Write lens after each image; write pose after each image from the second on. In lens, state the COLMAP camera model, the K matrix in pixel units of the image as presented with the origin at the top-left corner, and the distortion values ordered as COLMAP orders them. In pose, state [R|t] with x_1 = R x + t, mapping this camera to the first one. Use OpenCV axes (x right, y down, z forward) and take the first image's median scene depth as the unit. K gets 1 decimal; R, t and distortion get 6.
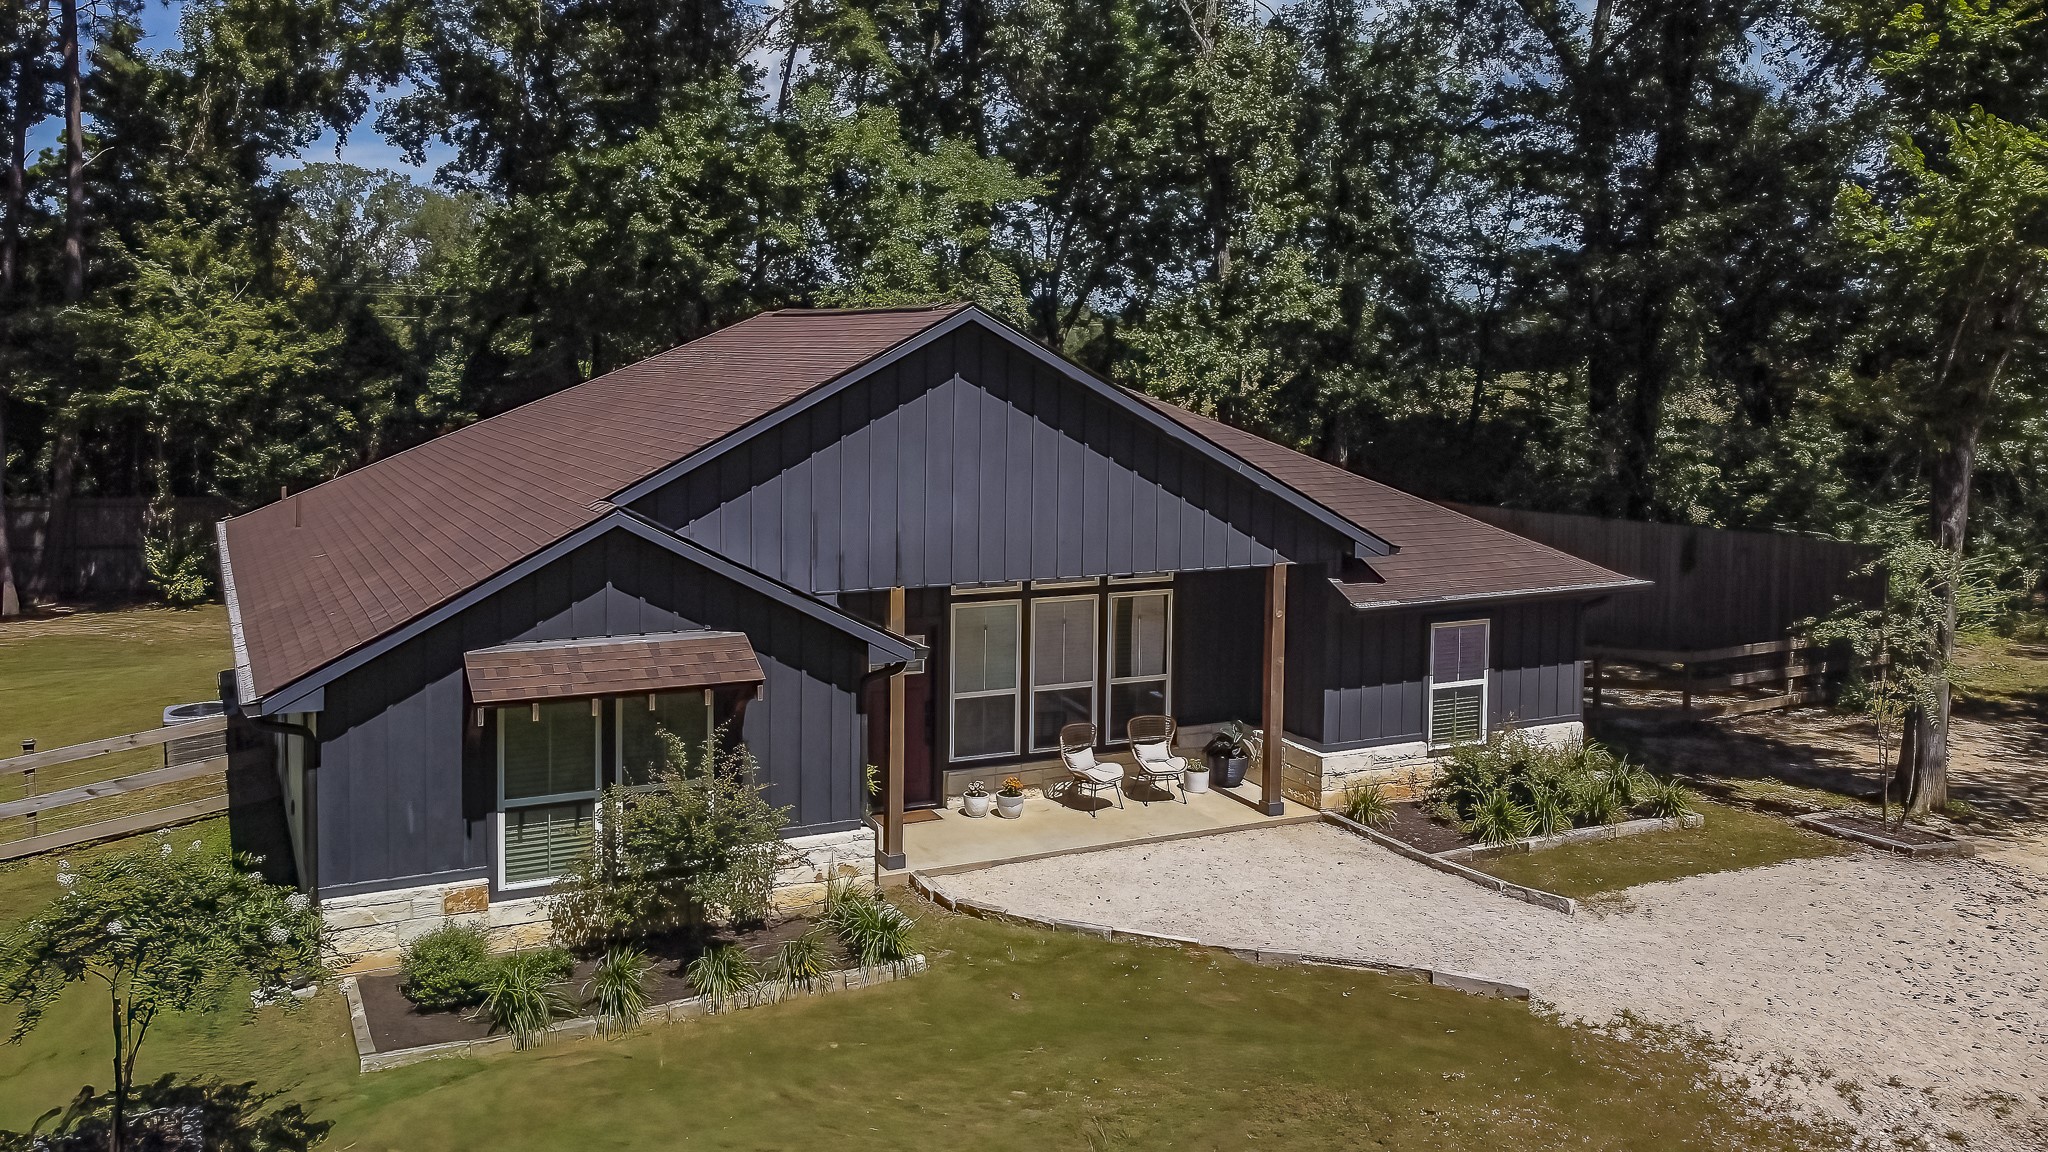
lens RADIAL K [[1567.8, 0, 913.6], [0, 1567.8, 501.2], [0, 0, 1]] dist [-0.002893, -0.000179]
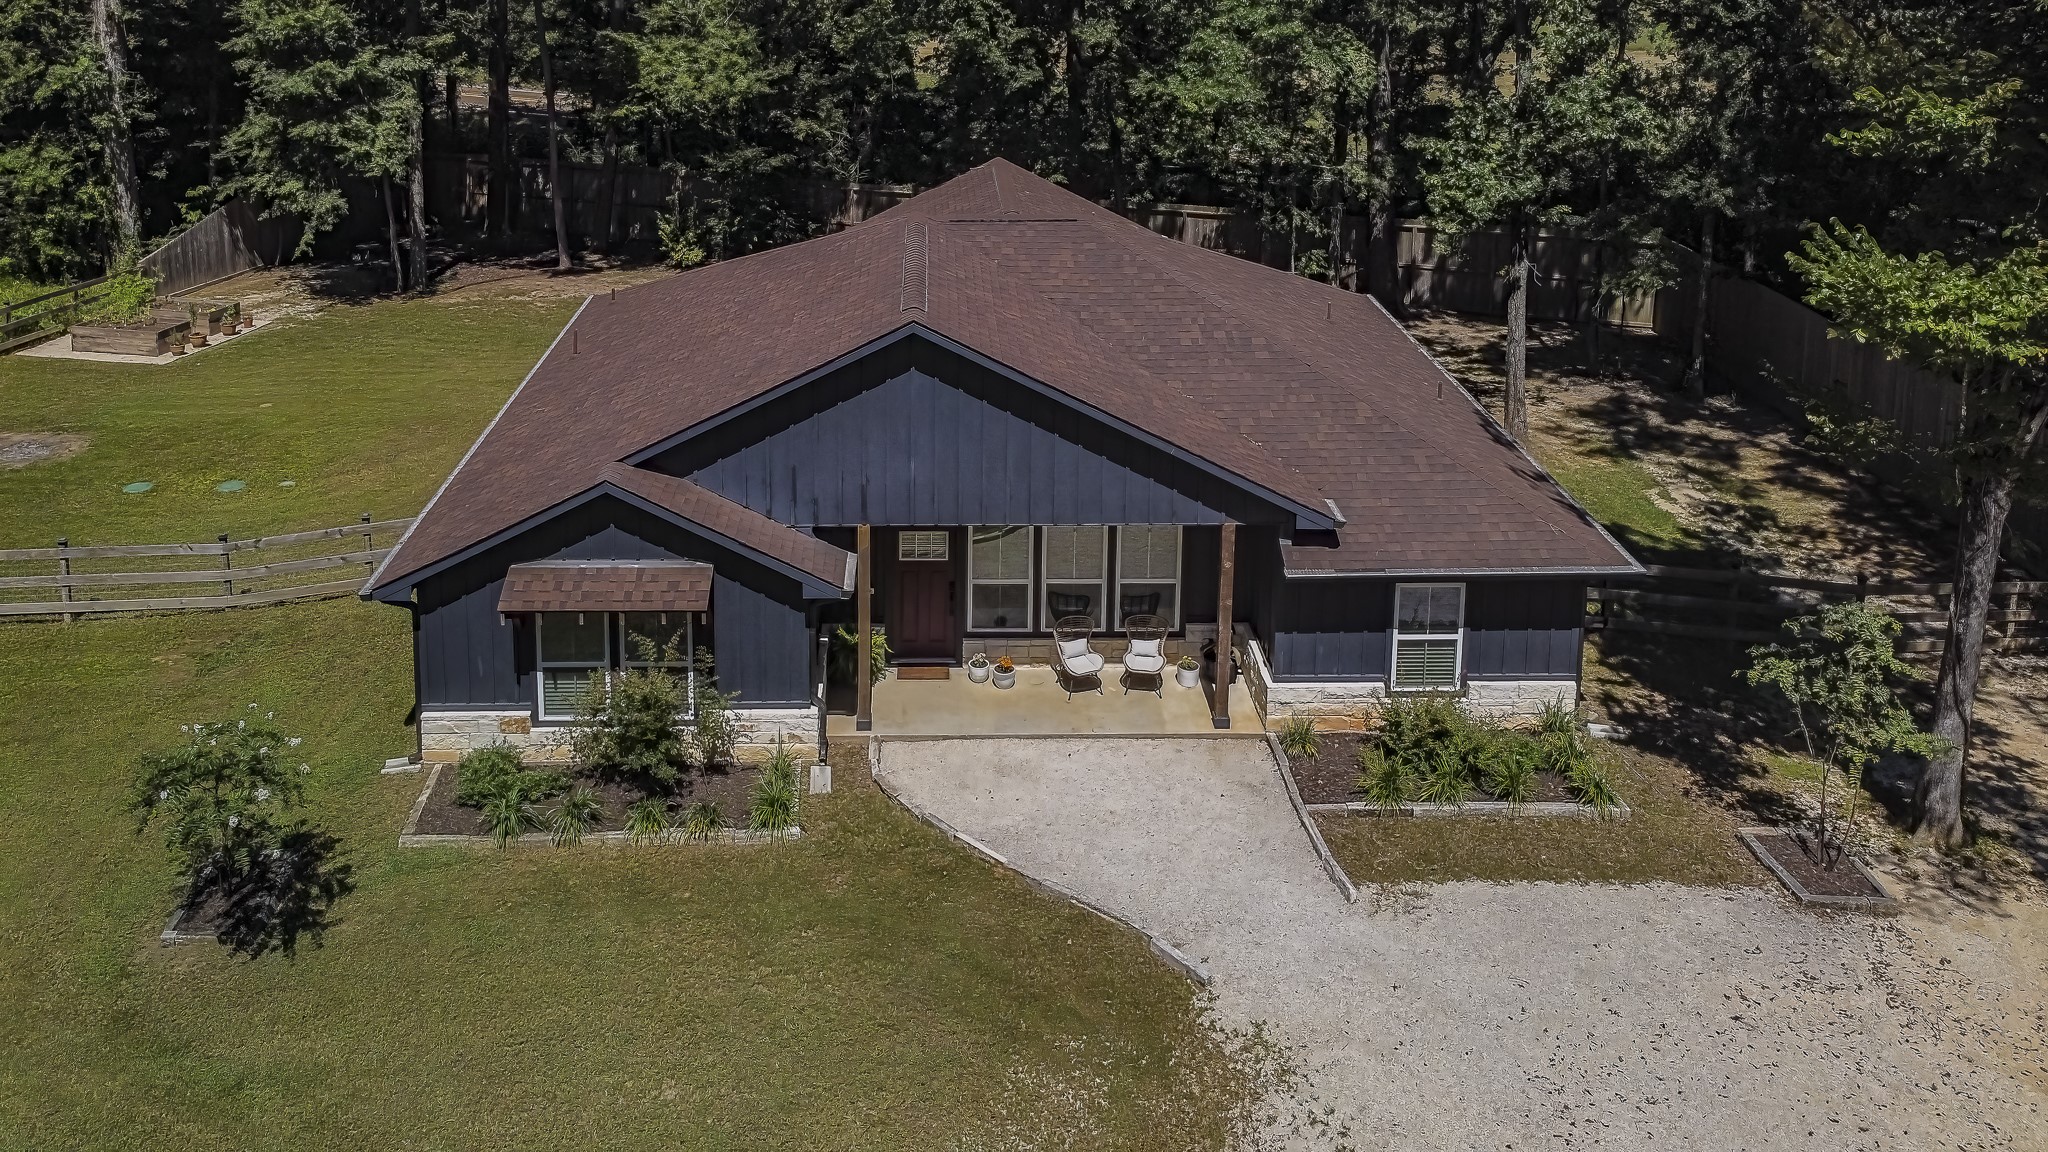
lens RADIAL K [[1590.1, 0, 975.3], [0, 1590.1, 209.6], [0, 0, 1]] dist [0.000964, 0.000494]
pose [[0.920624, 0.083960, -0.381316, 0.594852], [-0.038819, 0.991450, 0.124580, -0.397049], [0.388516, -0.099889, 0.916012, -0.138635]]
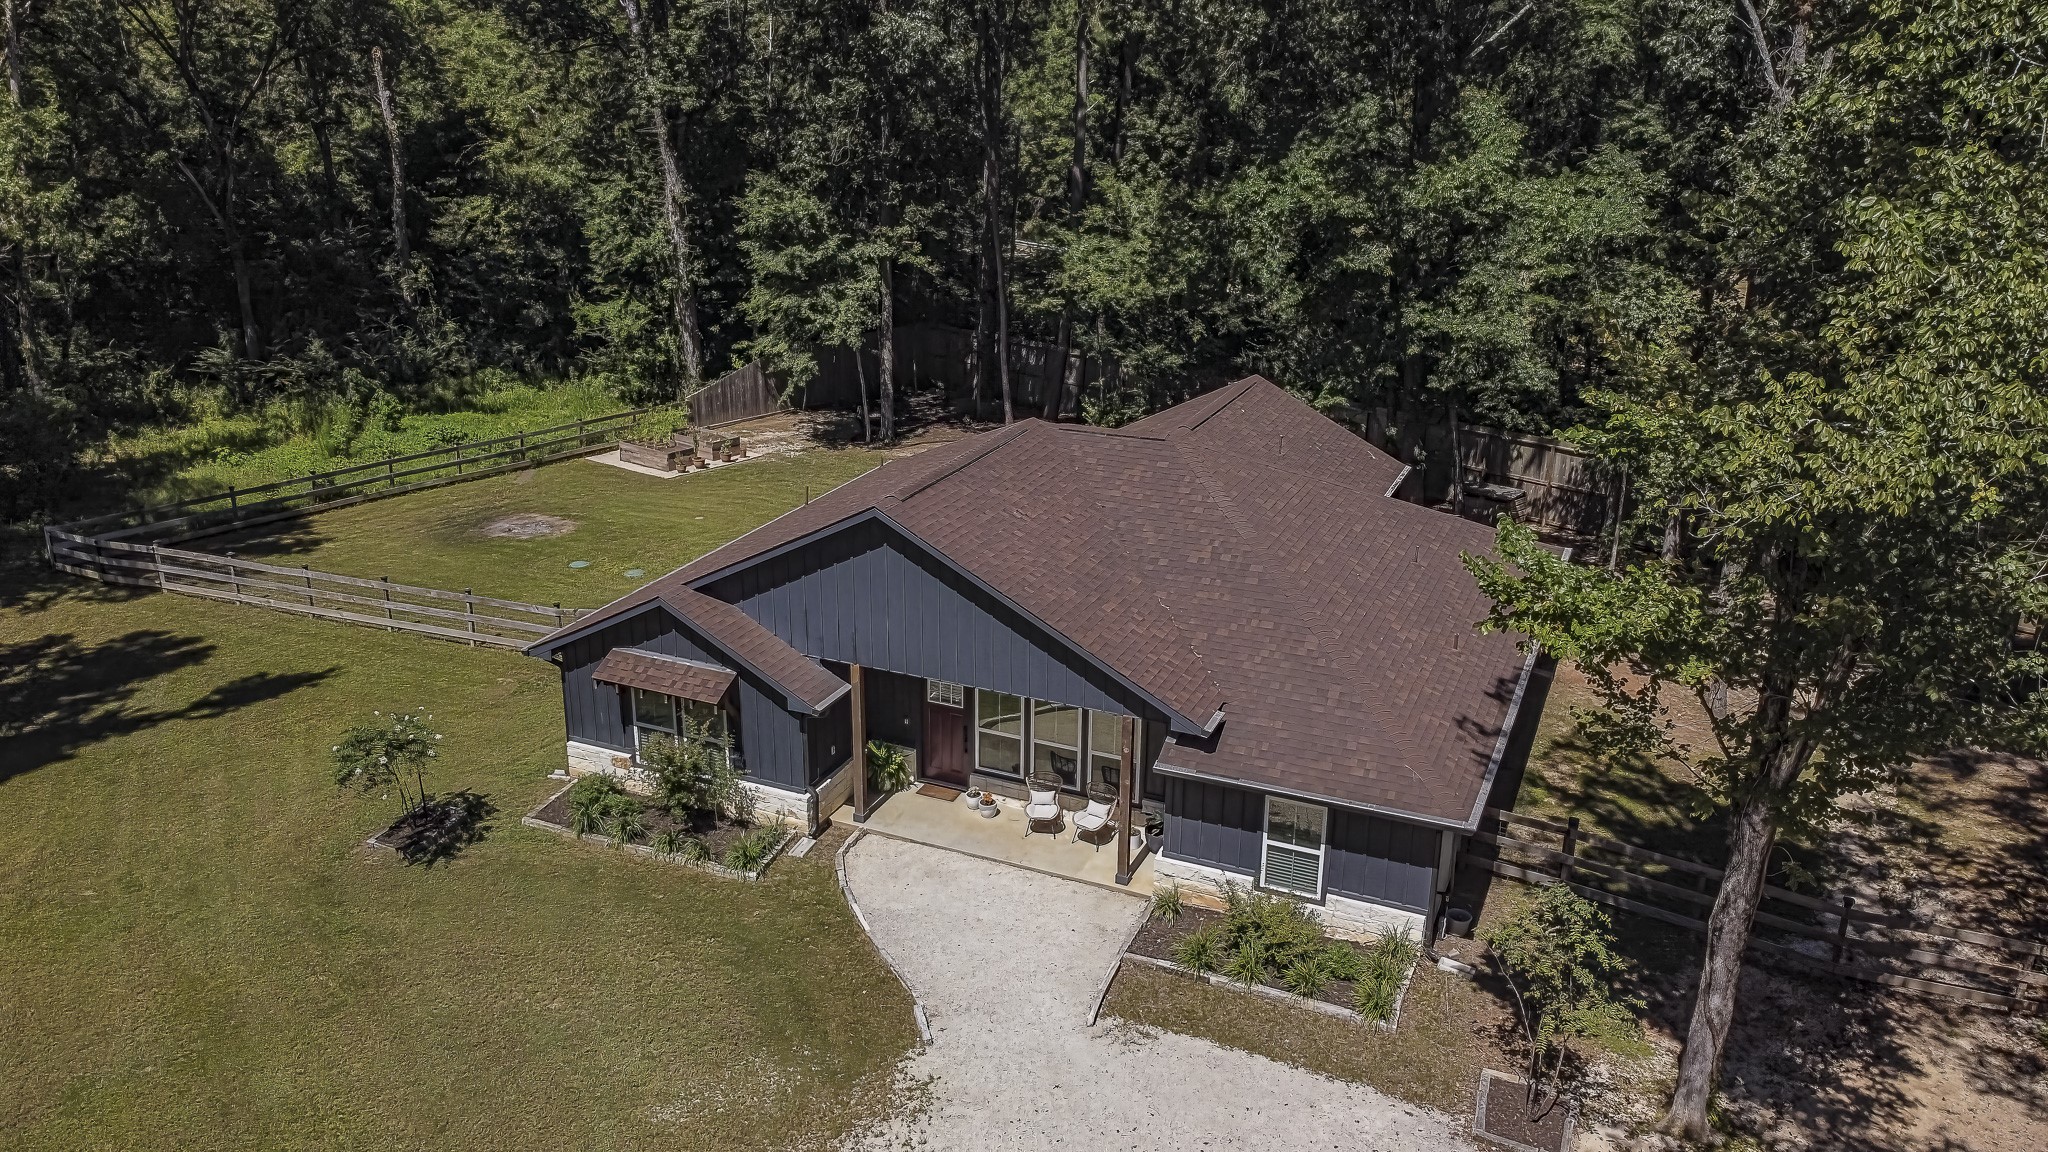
lens RADIAL K [[1510.2, 0, 1022.3], [0, 1510.2, 673.0], [0, 0, 1]] dist [-0.010078, -0.002639]
pose [[0.654916, 0.293471, -0.696390, 1.291813], [-0.071592, 0.941465, 0.329422, -0.500545], [0.752303, -0.165888, 0.637591, 0.150232]]
